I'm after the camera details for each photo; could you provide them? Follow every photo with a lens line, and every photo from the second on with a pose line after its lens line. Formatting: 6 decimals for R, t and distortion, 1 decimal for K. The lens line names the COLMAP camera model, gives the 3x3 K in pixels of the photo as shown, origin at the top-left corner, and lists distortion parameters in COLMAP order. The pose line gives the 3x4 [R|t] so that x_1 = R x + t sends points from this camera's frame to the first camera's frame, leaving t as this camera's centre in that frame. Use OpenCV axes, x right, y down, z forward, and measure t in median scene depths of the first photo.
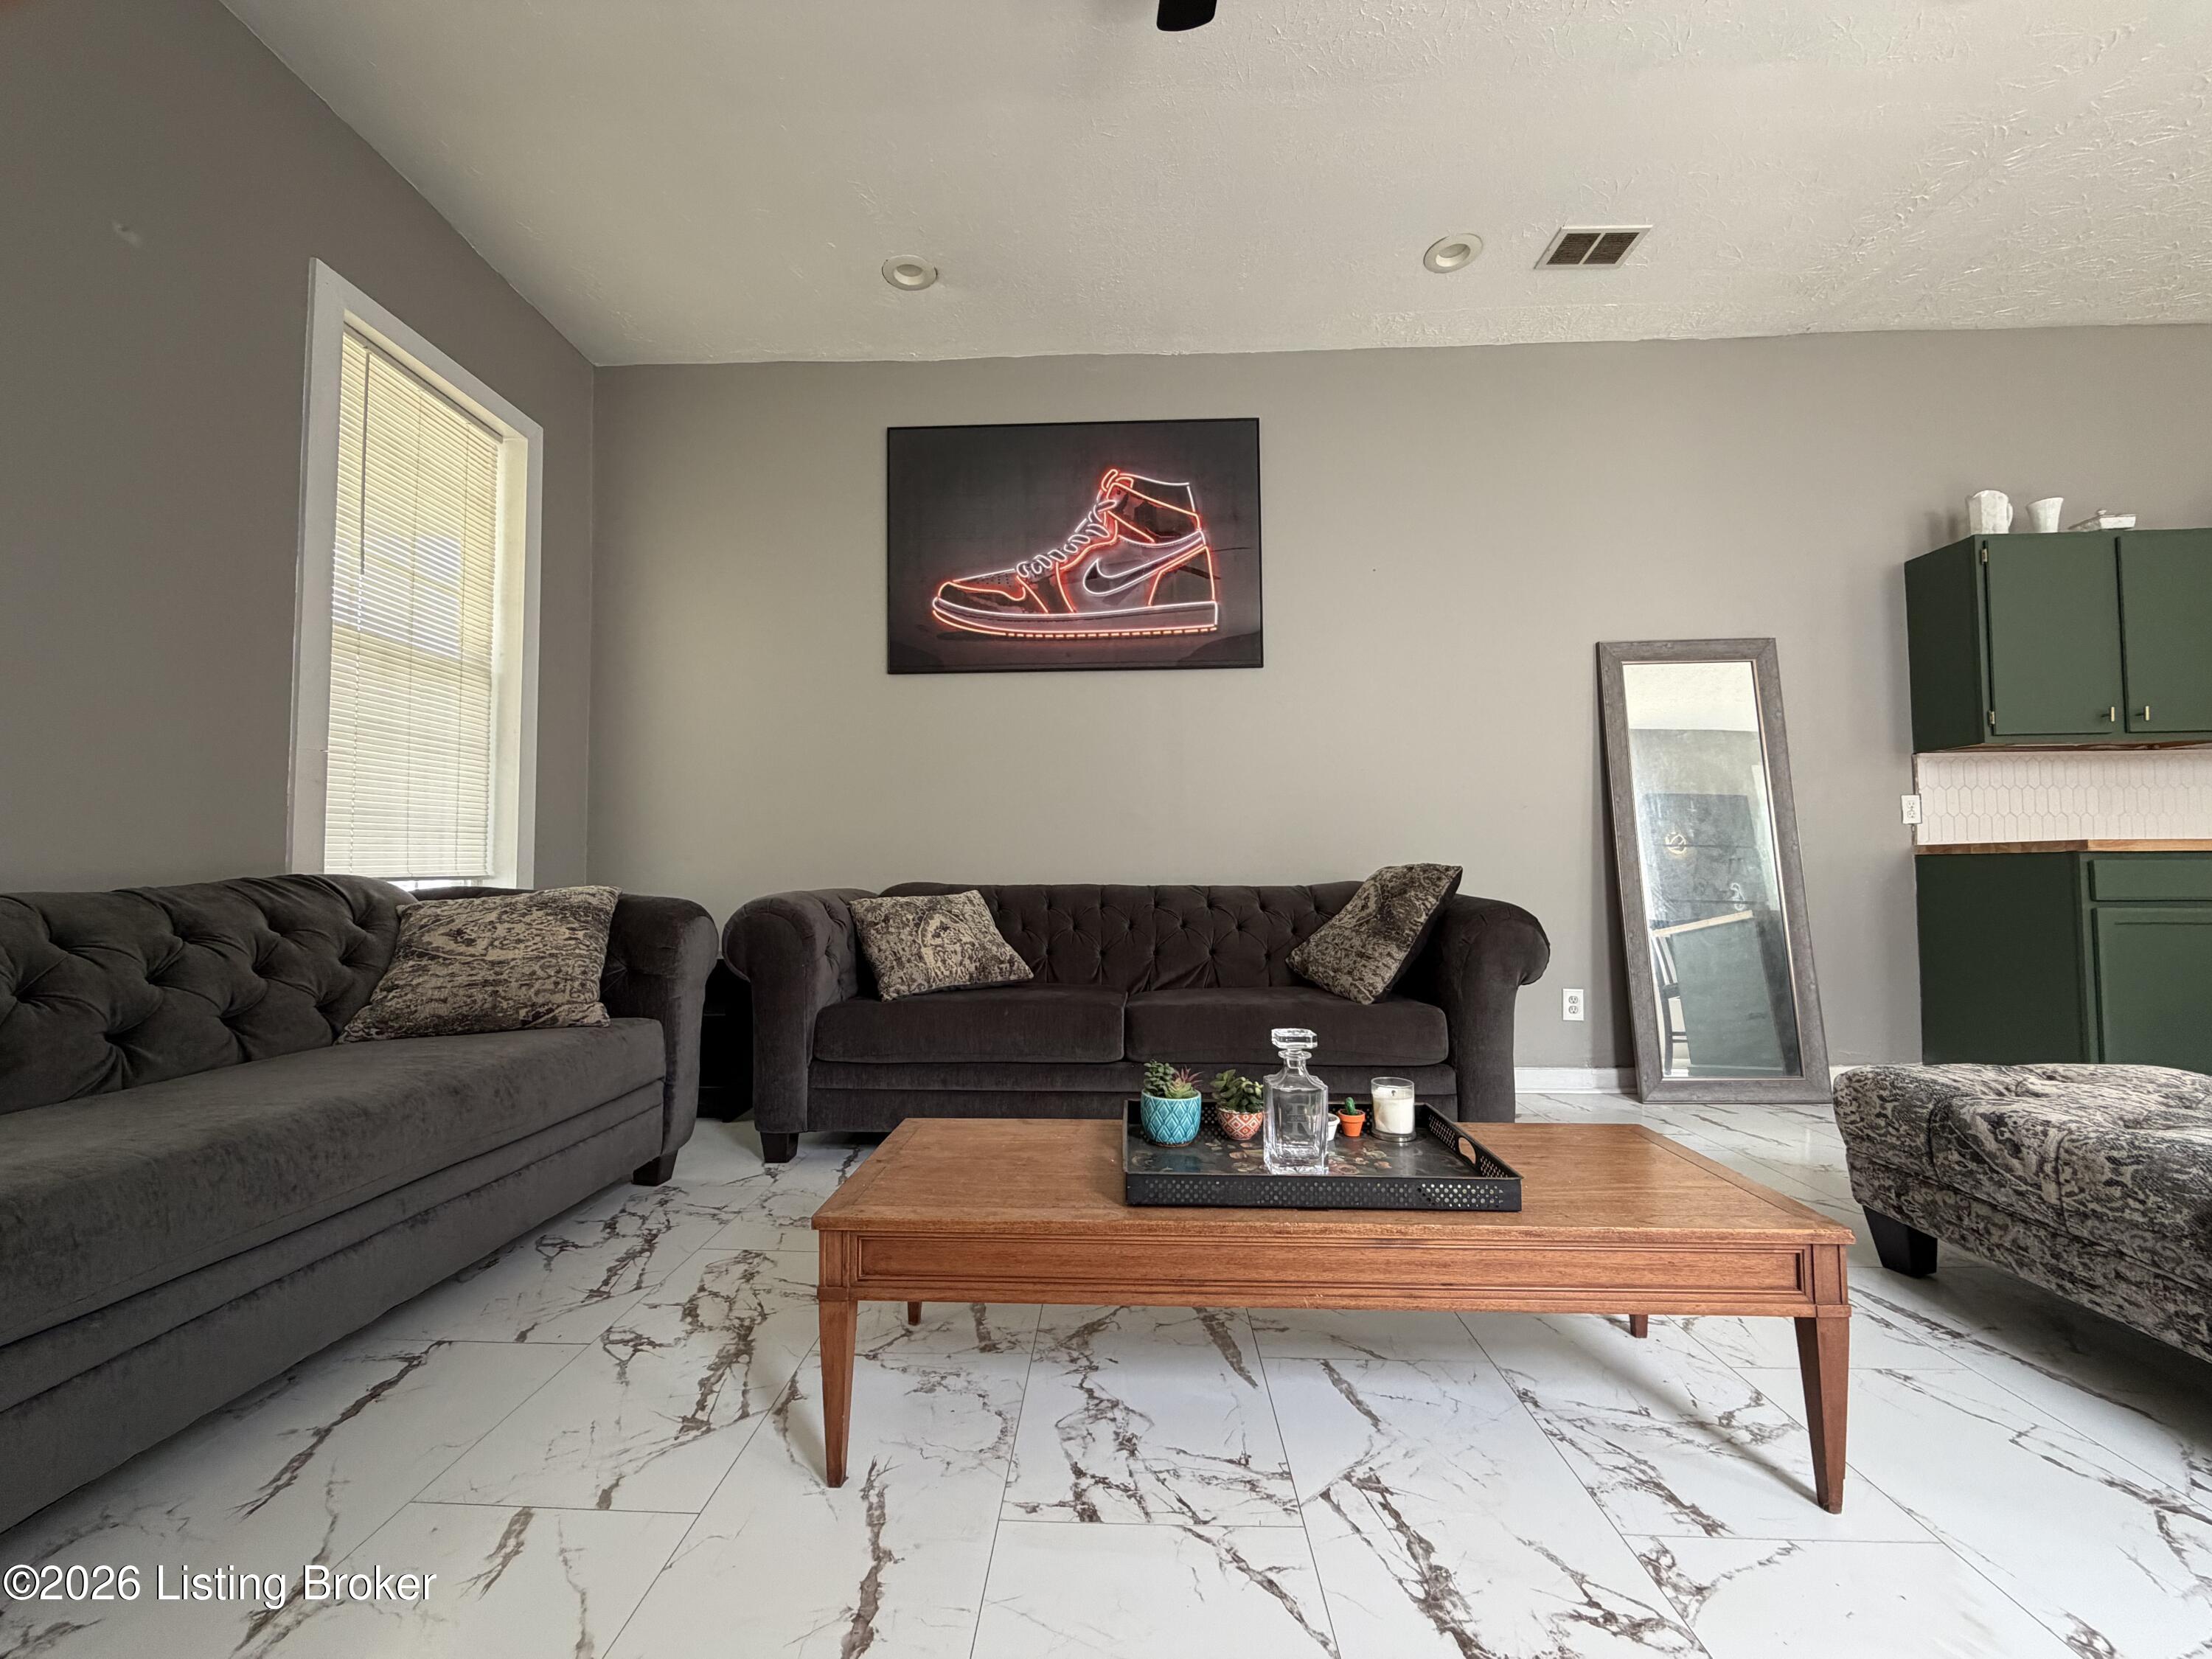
lens RADIAL K [[881.5, 0, 1097.1], [0, 881.5, 830.8], [0, 0, 1]] dist [0.000298, -0.000081]
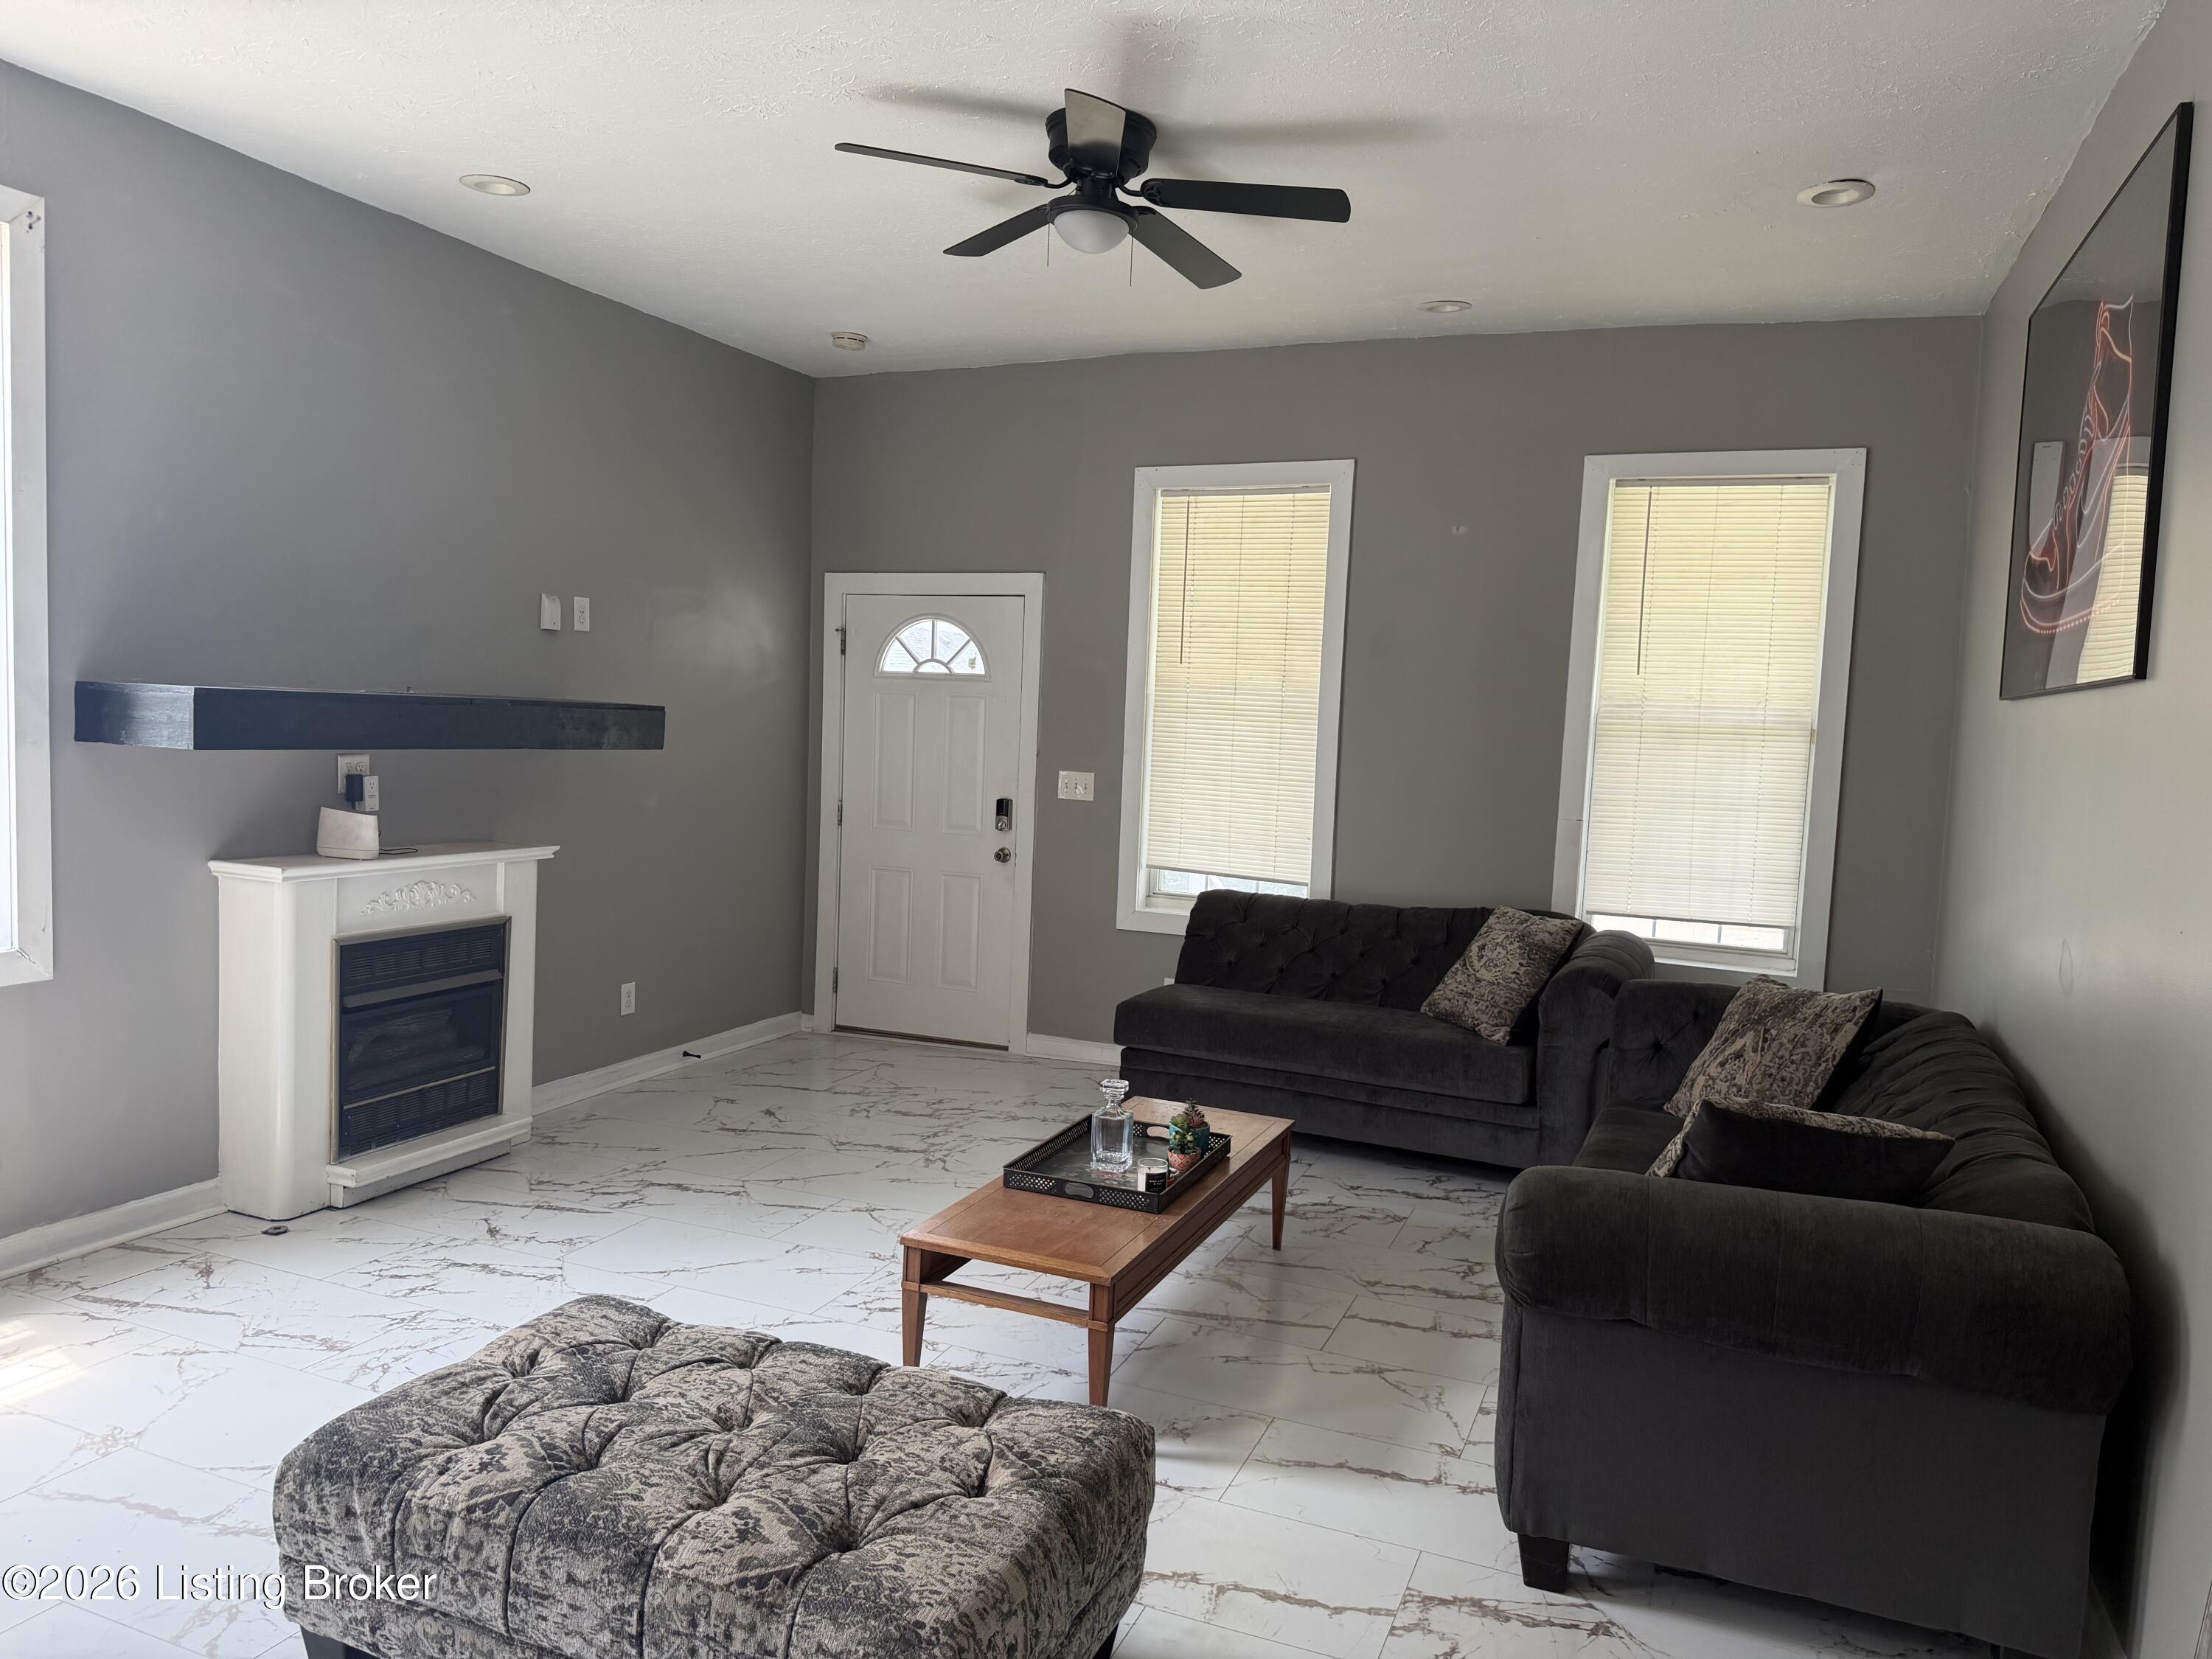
lens RADIAL K [[1543.8, 0, 1092.2], [0, 1543.8, 835.8], [0, 0, 1]] dist [0.040315, -0.046070]
pose [[-0.350558, 0.068048, -0.934065, 1.318977], [0.006607, 0.997512, 0.070191, -0.193076], [0.936518, 0.018435, -0.350136, 0.911081]]
